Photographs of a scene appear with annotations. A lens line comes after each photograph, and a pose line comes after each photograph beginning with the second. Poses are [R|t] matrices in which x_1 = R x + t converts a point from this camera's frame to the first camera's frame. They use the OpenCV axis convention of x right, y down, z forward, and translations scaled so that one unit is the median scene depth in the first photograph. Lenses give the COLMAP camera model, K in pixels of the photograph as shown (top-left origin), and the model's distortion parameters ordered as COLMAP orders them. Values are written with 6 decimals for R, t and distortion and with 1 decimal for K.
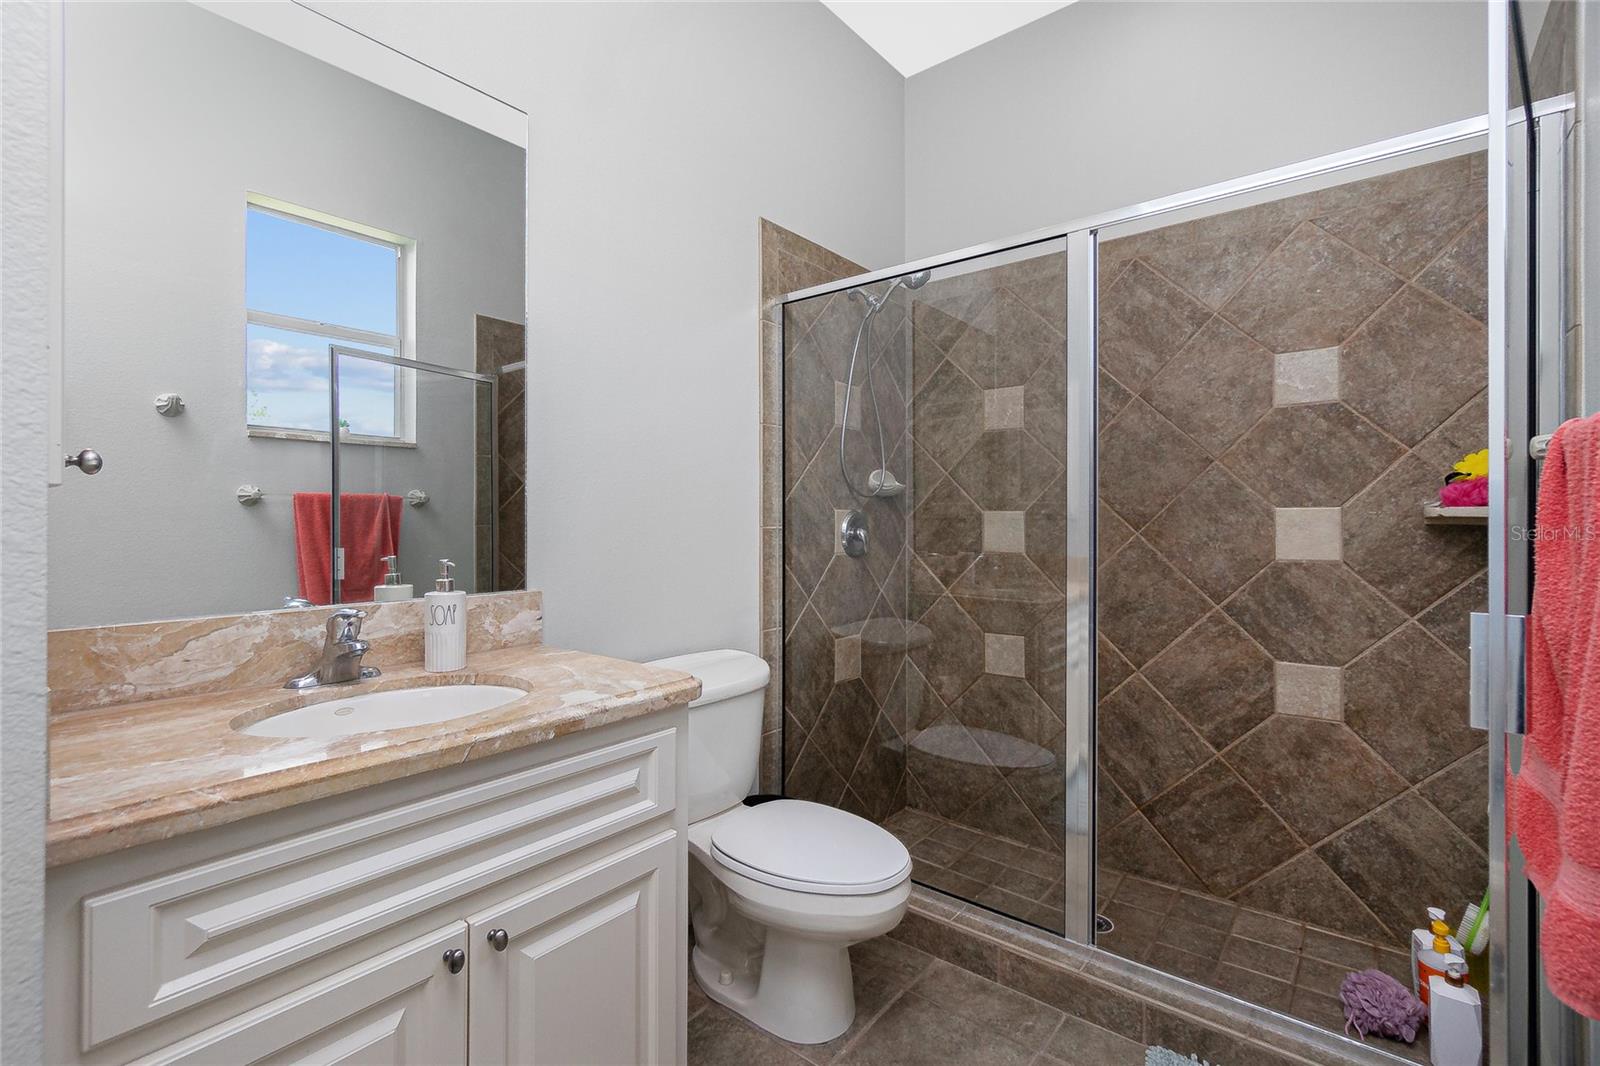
lens RADIAL K [[725.7, 0, 797.1], [0, 725.7, 515.5], [0, 0, 1]] dist [-0.002496, 0.000081]
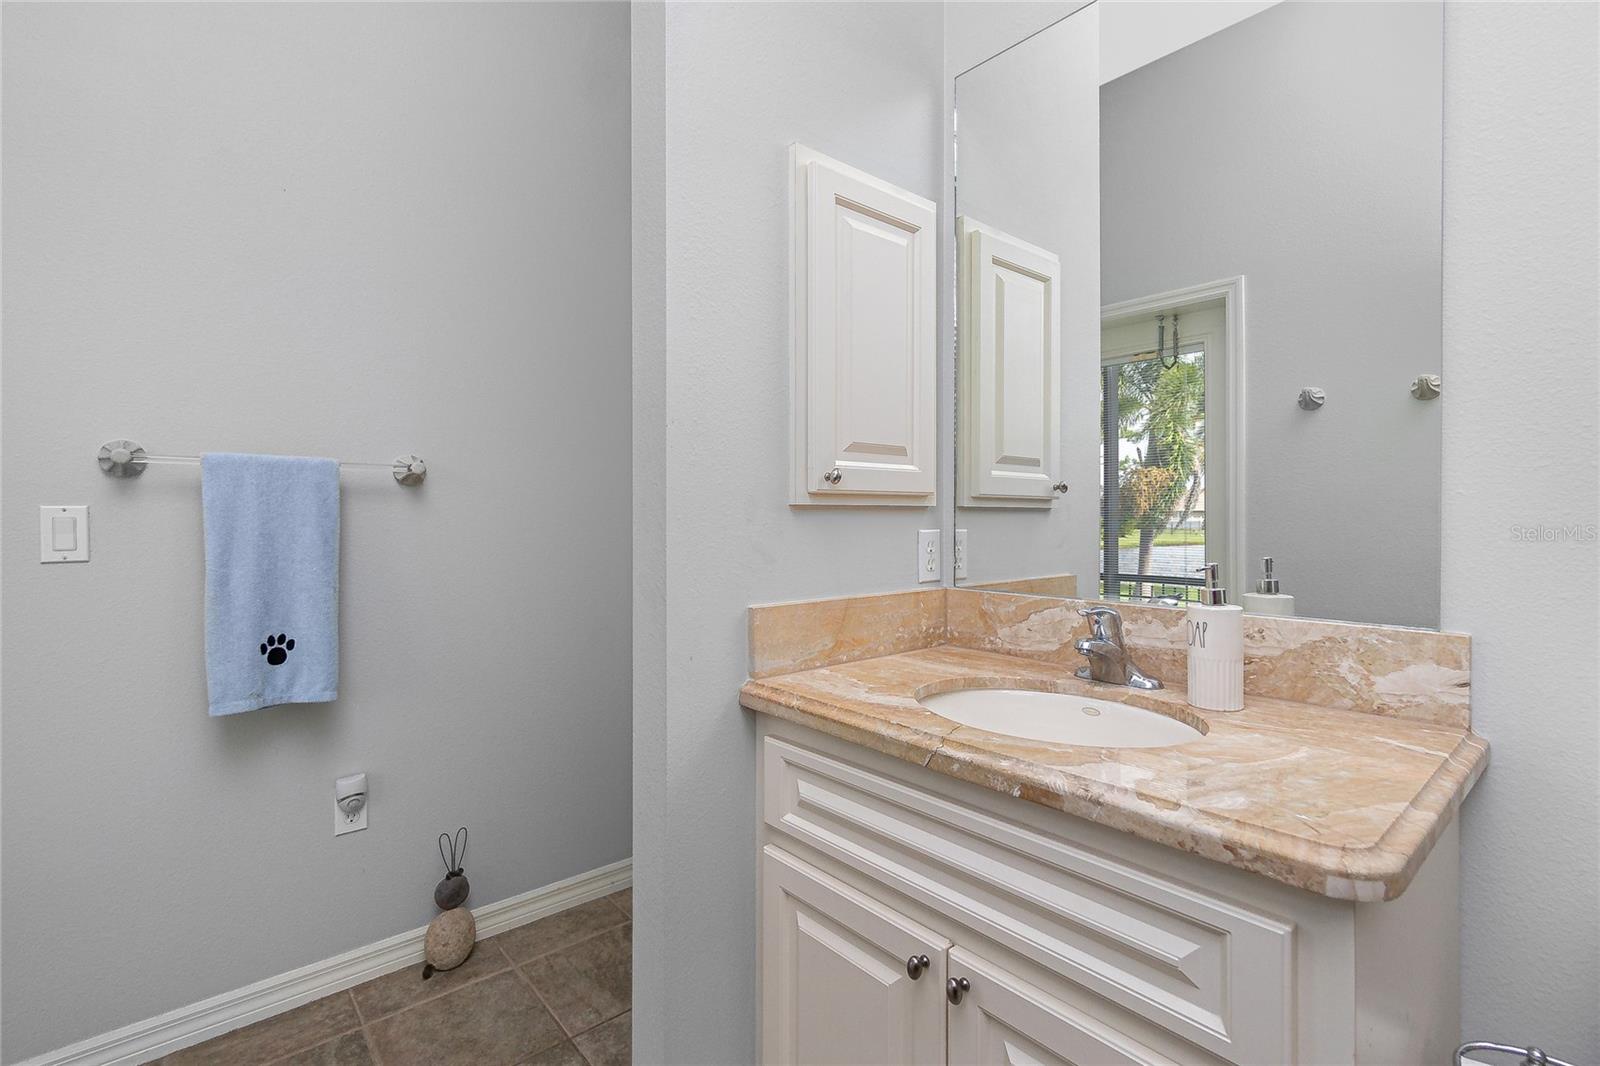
lens RADIAL K [[725.7, 0, 797.1], [0, 725.7, 515.5], [0, 0, 1]] dist [-0.002496, 0.000081]
pose [[-0.179947, -0.002322, -0.983674, 0.425892], [0.007329, 0.999966, -0.003702, 0.011719], [0.983649, -0.007876, -0.179924, 0.853180]]
